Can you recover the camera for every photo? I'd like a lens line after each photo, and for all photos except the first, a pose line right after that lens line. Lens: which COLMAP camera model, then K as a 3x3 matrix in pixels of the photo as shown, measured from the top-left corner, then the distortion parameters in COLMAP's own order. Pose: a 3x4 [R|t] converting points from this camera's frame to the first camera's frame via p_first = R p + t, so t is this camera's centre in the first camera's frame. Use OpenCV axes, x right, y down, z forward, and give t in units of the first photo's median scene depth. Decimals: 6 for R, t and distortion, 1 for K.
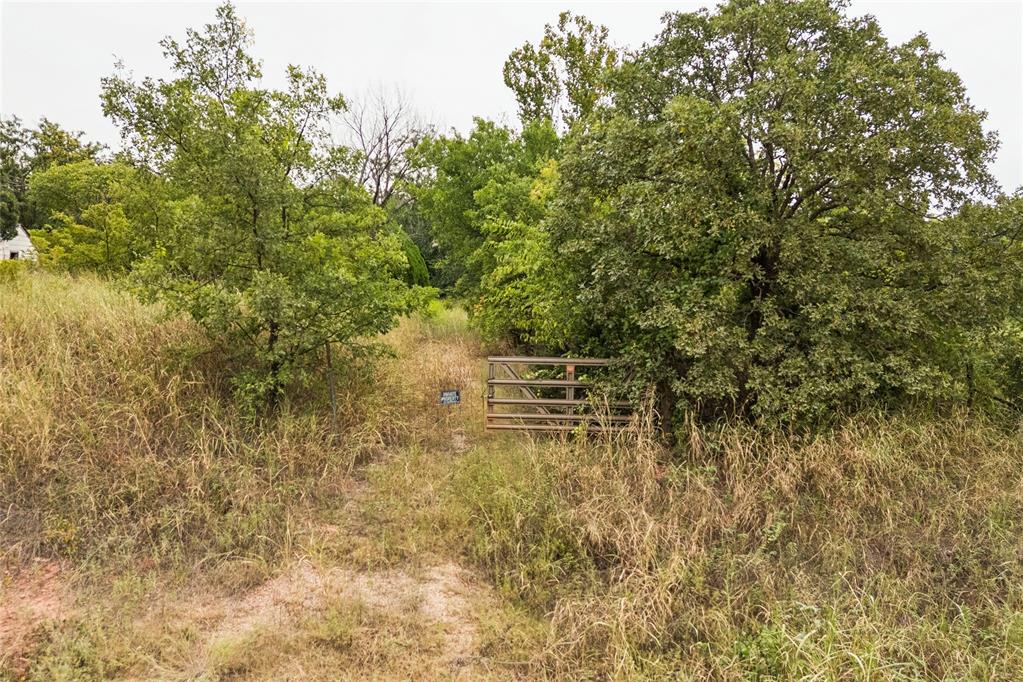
lens RADIAL K [[769.4, 0, 507.0], [0, 769.4, 339.8], [0, 0, 1]] dist [0.089496, -0.085883]
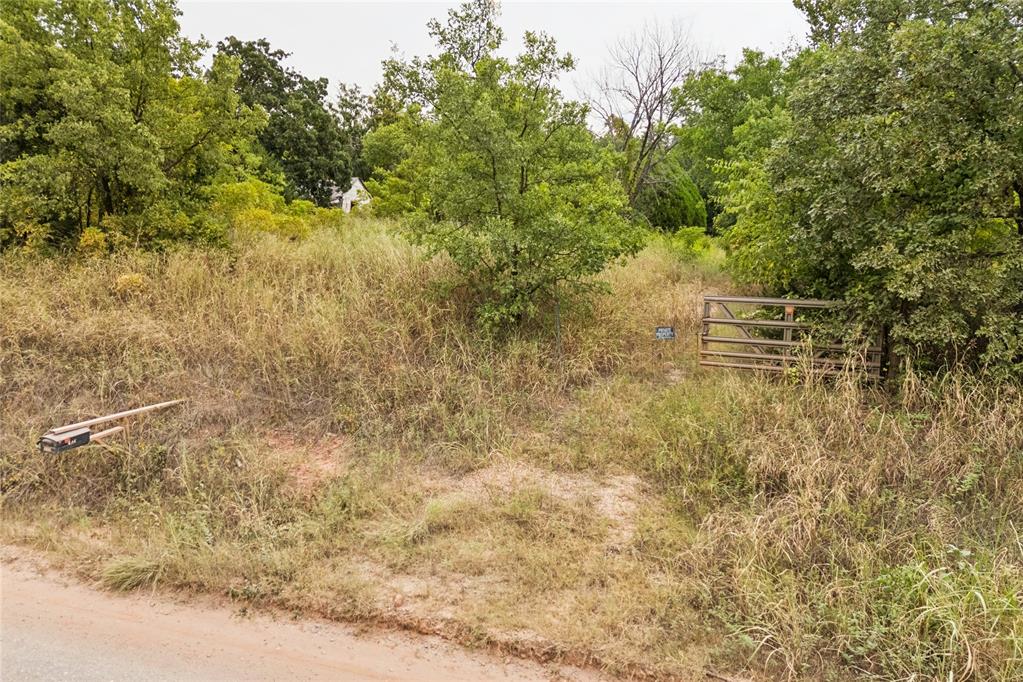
lens RADIAL K [[805.4, 0, 511.5], [0, 805.4, 341.0], [0, 0, 1]] dist [0.096463, -0.109744]
pose [[0.919729, 0.046988, -0.389731, 0.179320], [-0.018550, 0.996903, 0.076418, 0.004616], [0.392114, -0.063054, 0.917753, -0.117704]]
